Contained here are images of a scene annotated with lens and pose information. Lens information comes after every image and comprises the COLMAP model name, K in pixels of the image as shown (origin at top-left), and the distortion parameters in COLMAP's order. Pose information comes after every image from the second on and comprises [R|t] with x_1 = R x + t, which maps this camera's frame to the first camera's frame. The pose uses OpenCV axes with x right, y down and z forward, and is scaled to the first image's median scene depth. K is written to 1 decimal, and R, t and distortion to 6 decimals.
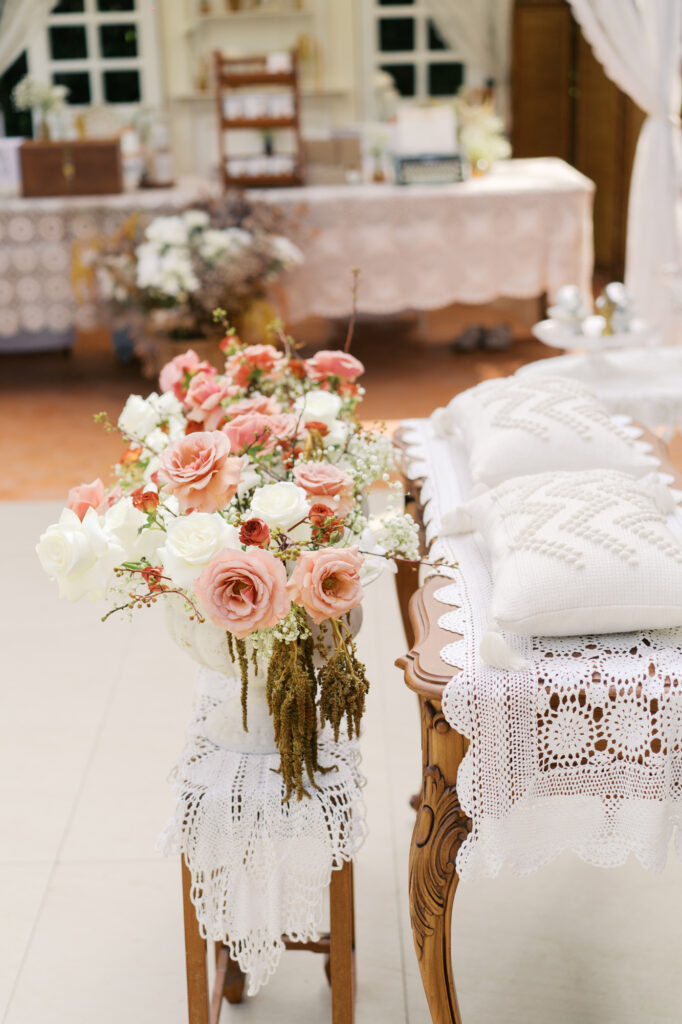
lens RADIAL K [[1591.3, 0, 337.1], [0, 1591.3, 512.8], [0, 0, 1]] dist [-0.014782, 0.000000]
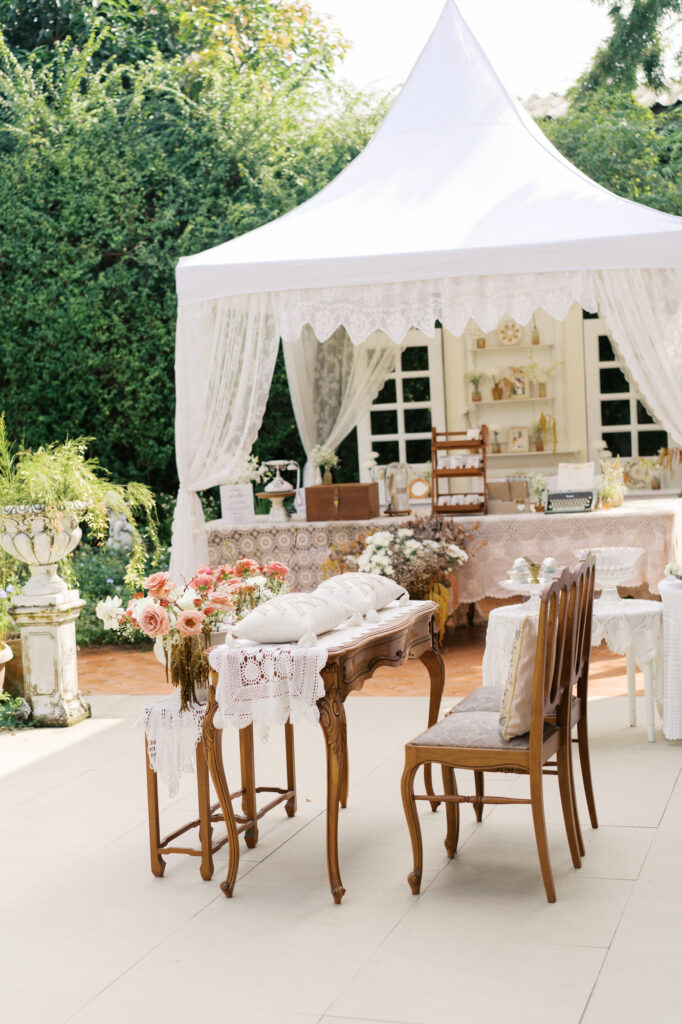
lens RADIAL K [[1591.3, 0, 343.2], [0, 1591.3, 512.7], [0, 0, 1]] dist [-0.014782, 0.000000]
pose [[0.949086, -0.000370, -0.315017, 0.326828], [-0.069994, 0.974755, -0.212022, 0.124391], [0.307143, 0.223276, 0.925101, -0.440818]]
